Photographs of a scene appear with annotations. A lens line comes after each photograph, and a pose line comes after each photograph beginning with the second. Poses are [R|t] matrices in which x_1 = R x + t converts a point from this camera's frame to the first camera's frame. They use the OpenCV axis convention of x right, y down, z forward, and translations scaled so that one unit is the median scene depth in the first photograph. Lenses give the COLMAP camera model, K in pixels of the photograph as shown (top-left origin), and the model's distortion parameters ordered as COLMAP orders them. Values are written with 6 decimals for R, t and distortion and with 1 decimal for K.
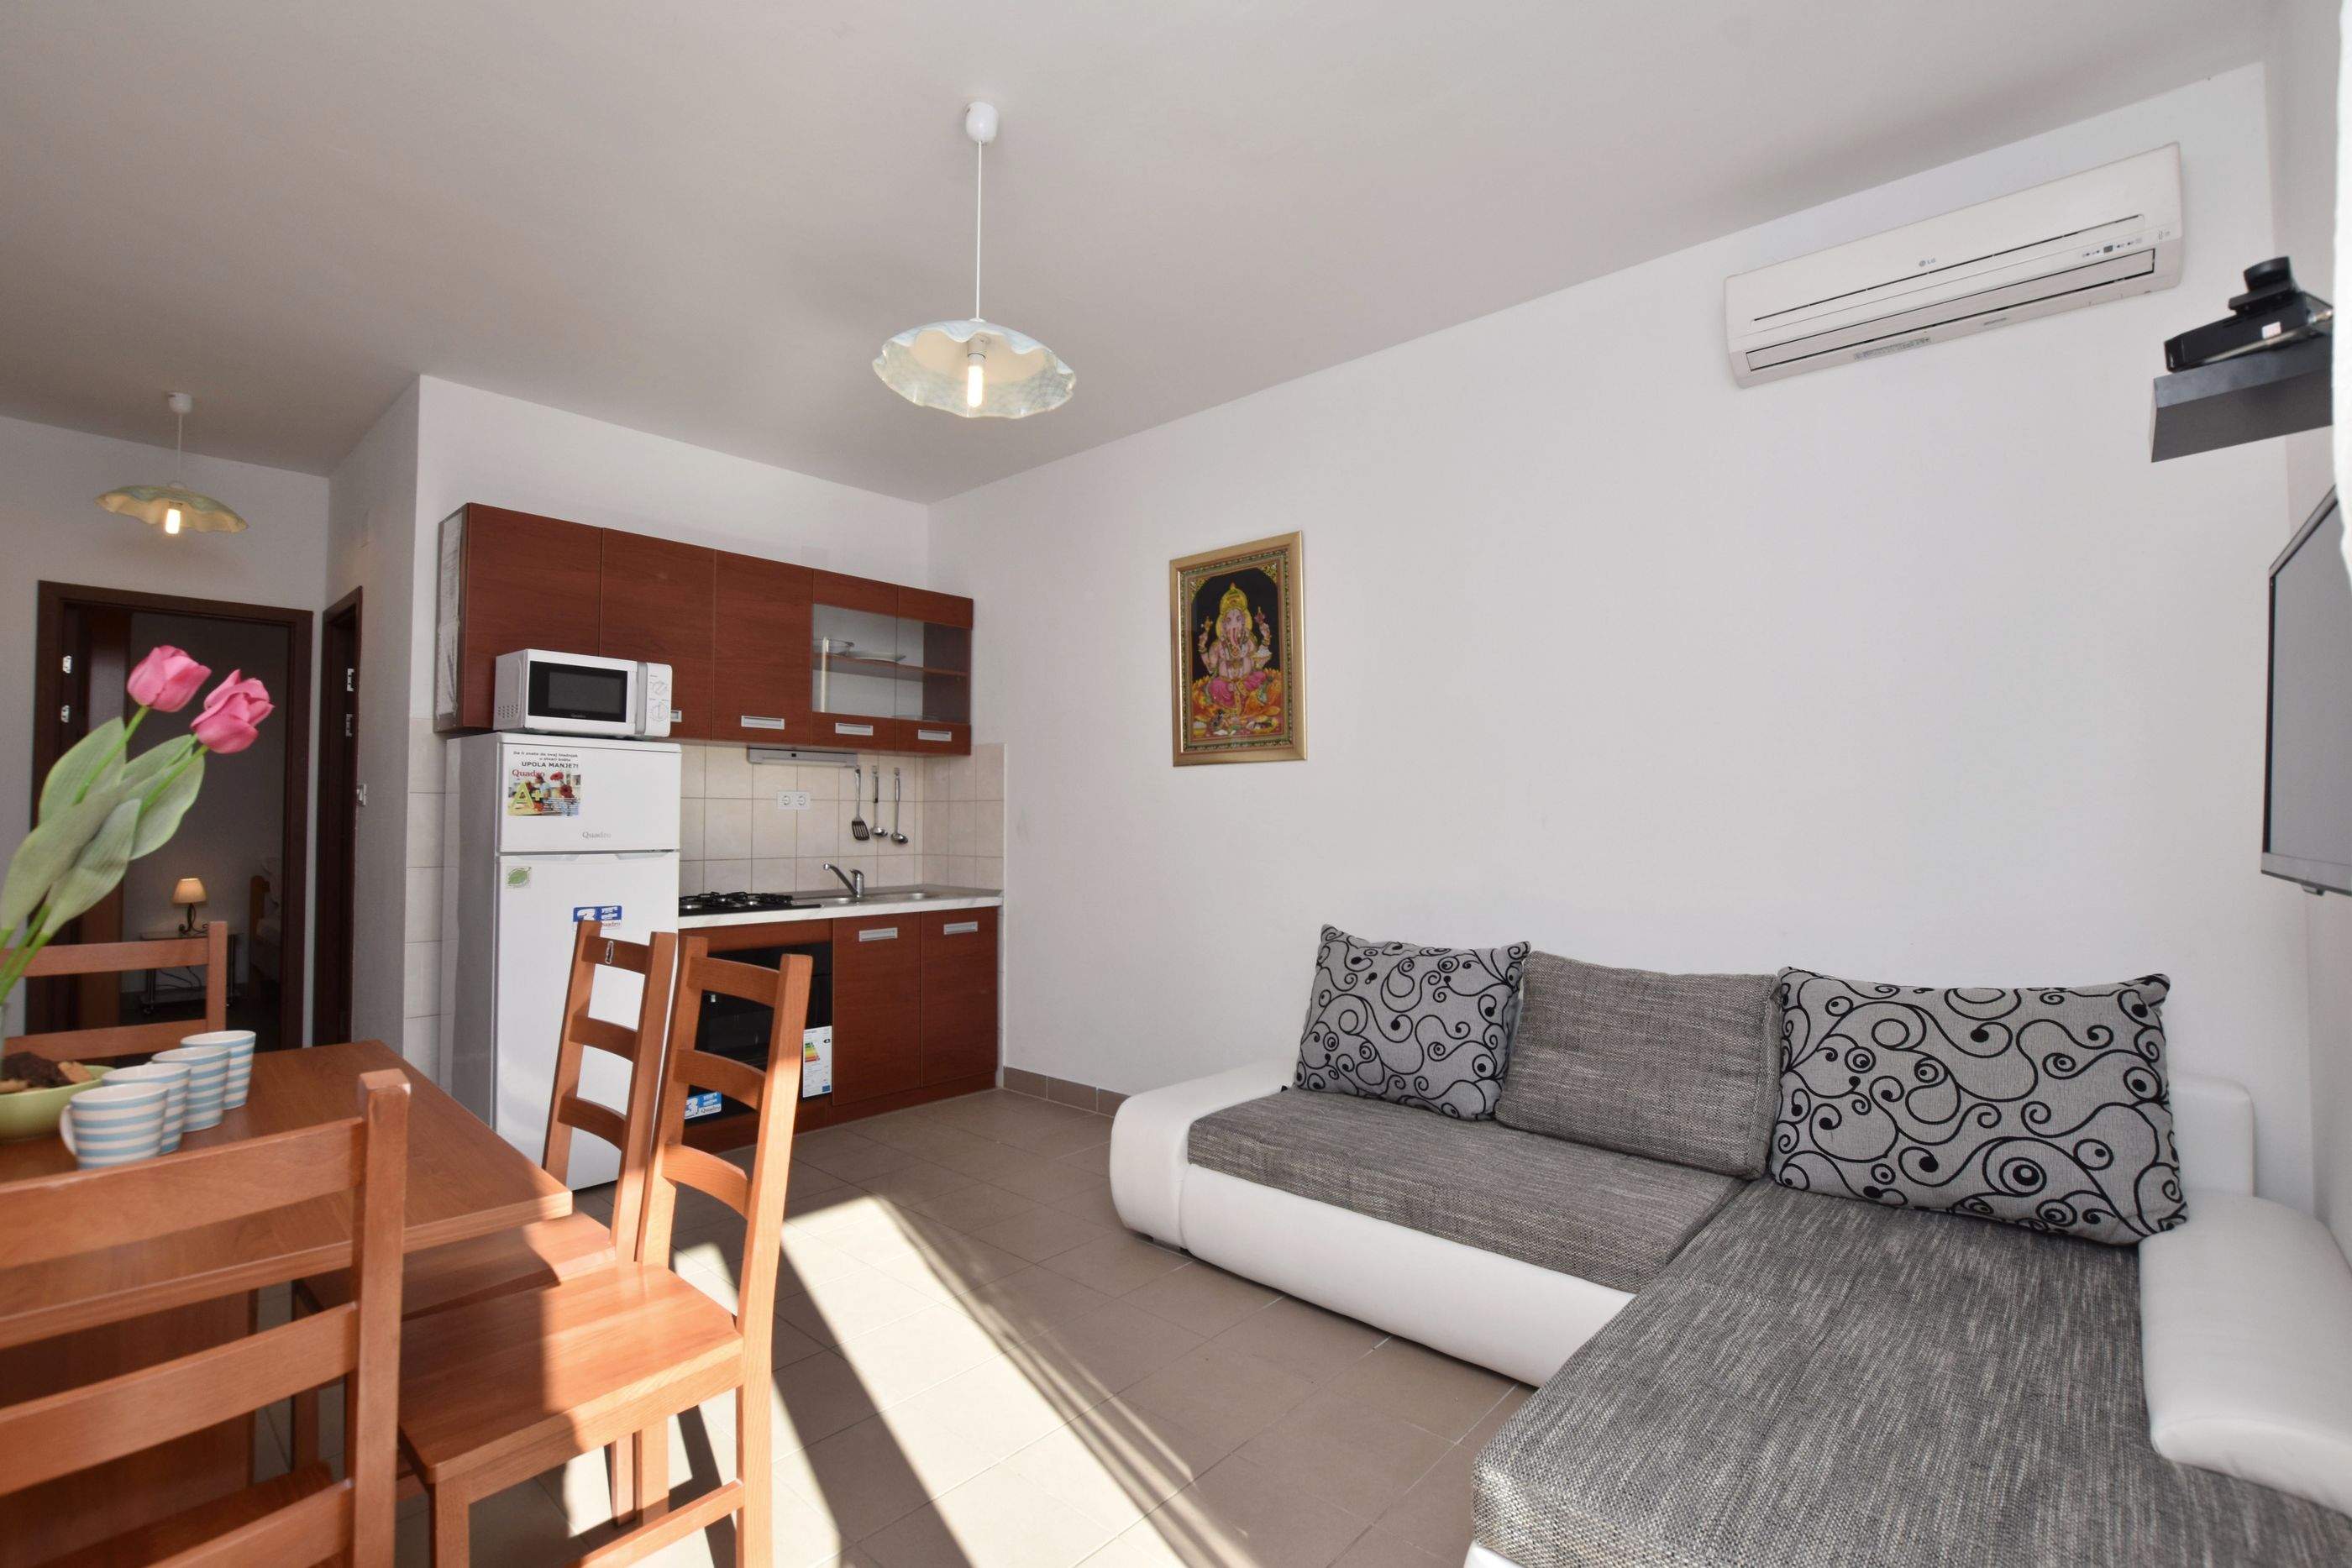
lens RADIAL K [[1055.5, 0, 1174.1], [0, 1055.5, 790.3], [0, 0, 1]] dist [-0.014109, -0.000175]
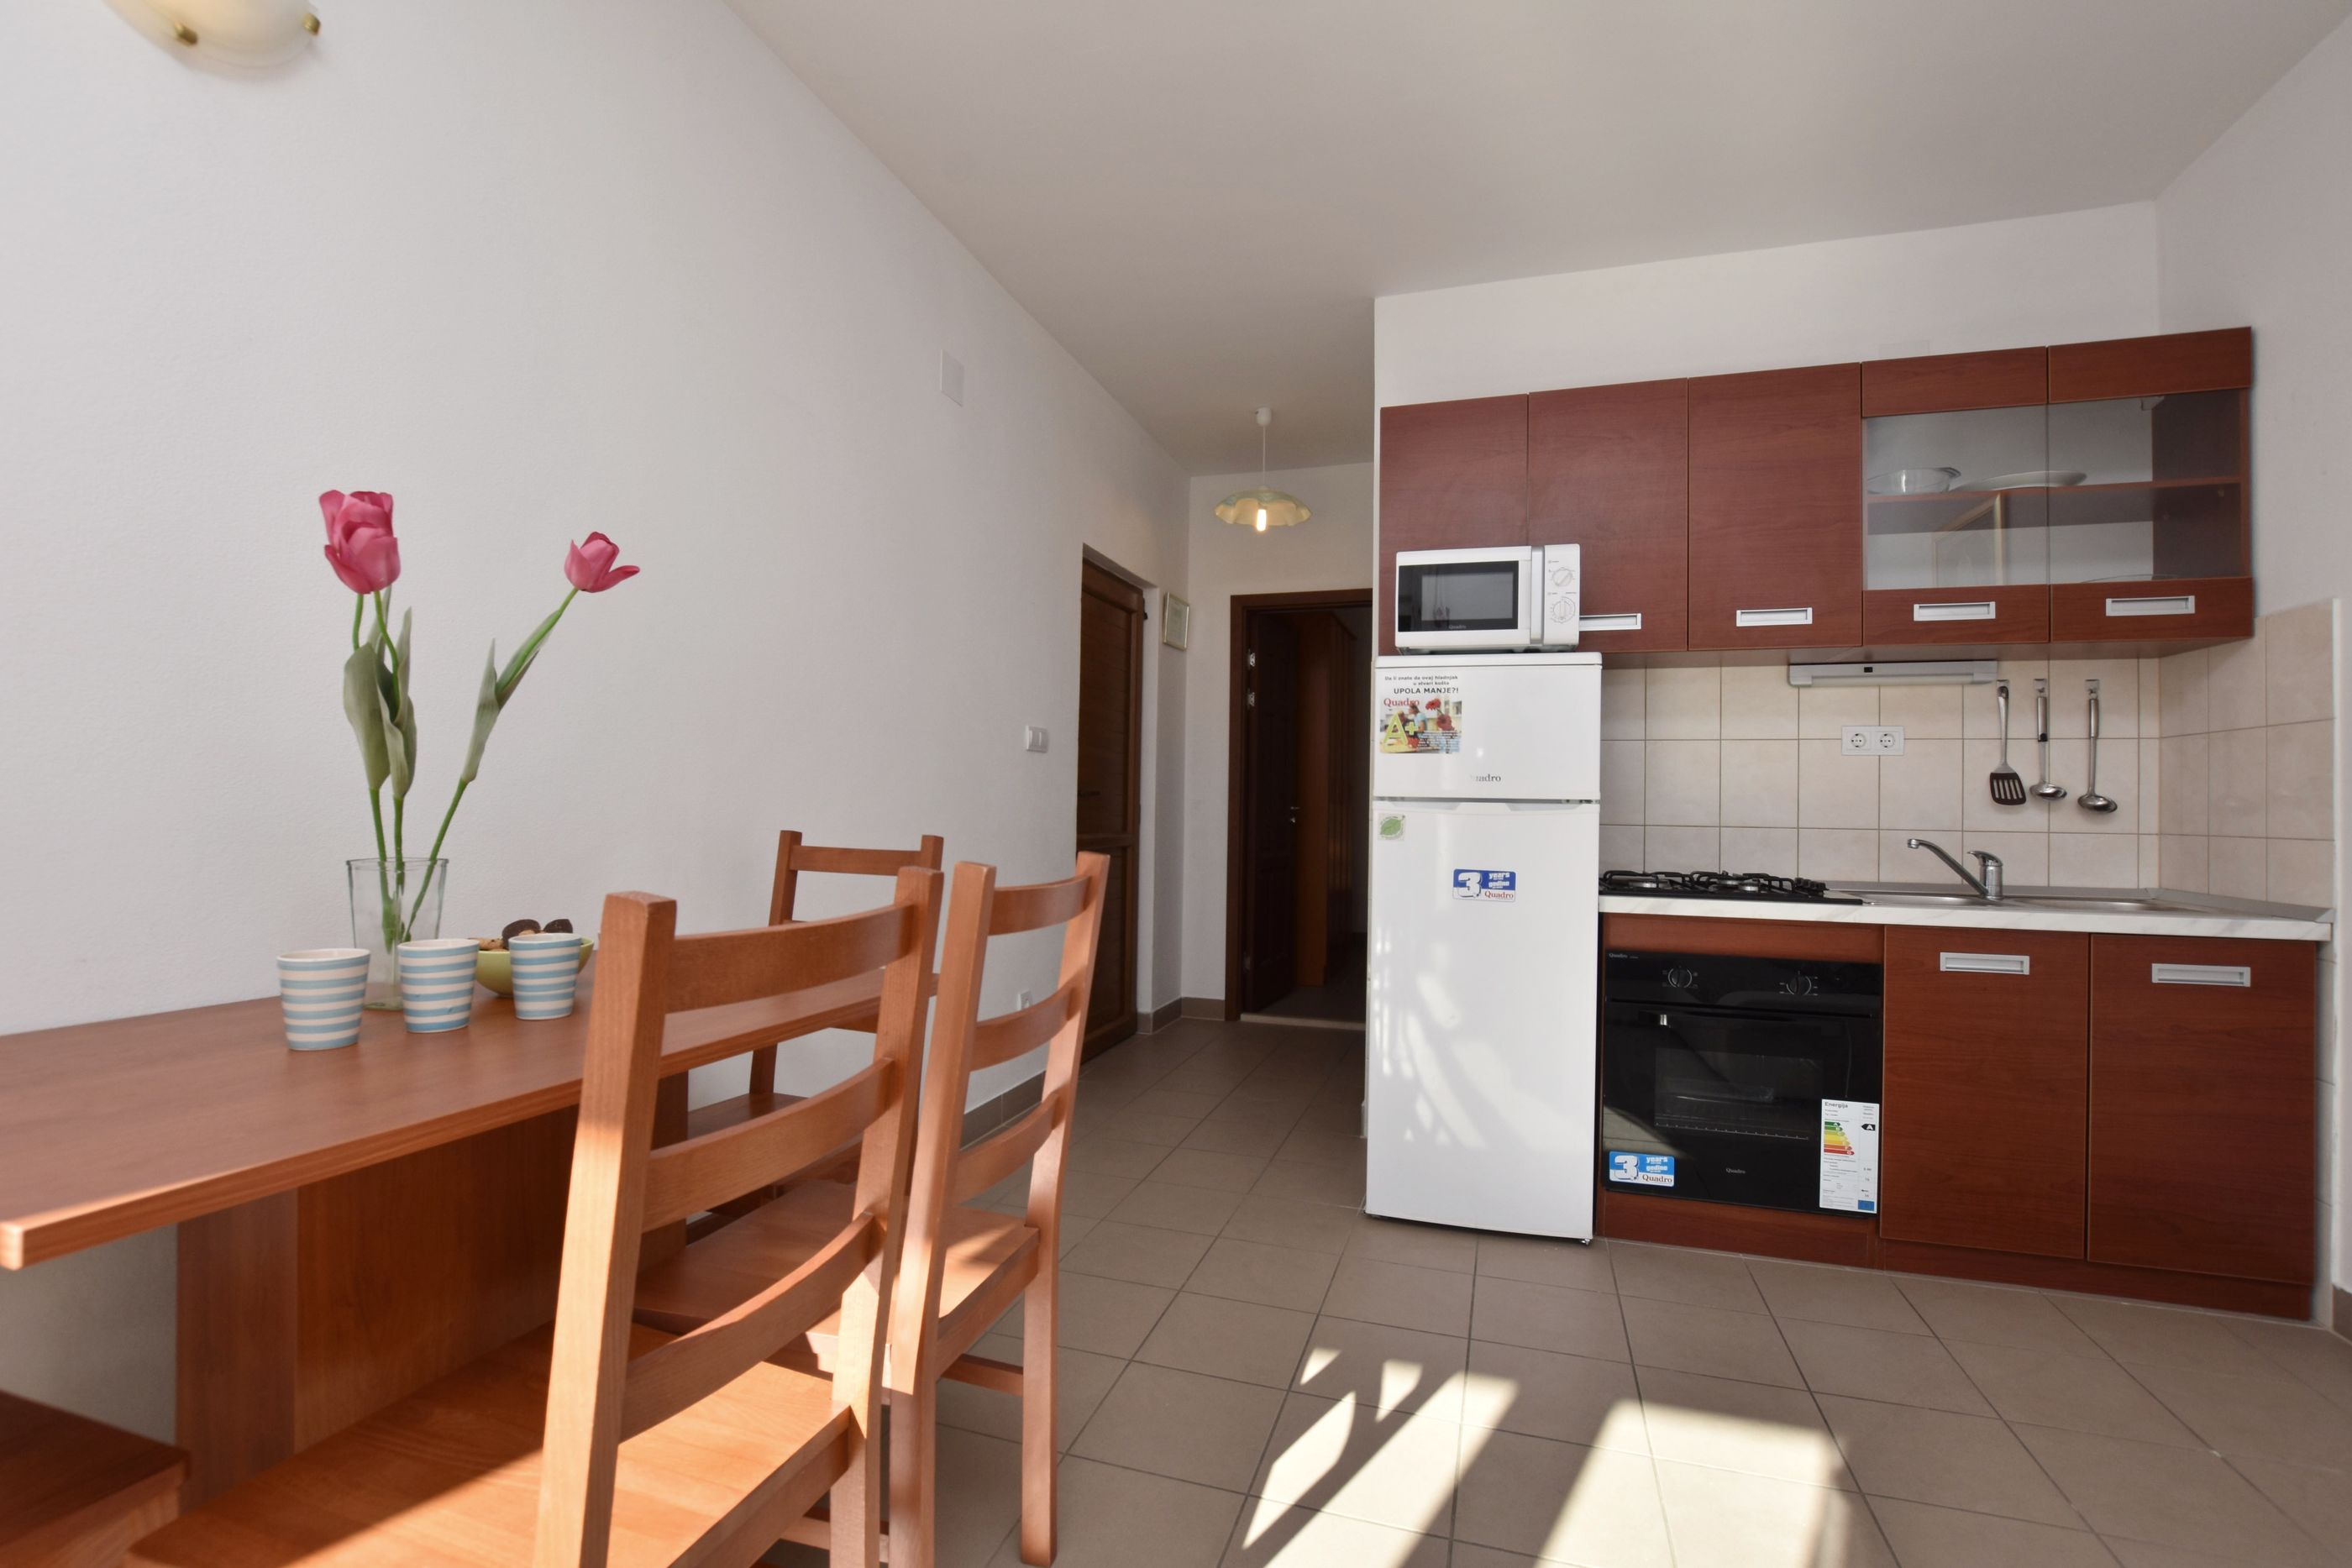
lens RADIAL K [[1055.5, 0, 1174.1], [0, 1055.5, 790.3], [0, 0, 1]] dist [-0.014109, -0.000175]
pose [[0.412347, -0.012343, -0.910943, 0.054236], [0.010614, 0.999905, -0.008744, 0.046565], [0.910965, -0.006064, 0.412439, 0.391374]]
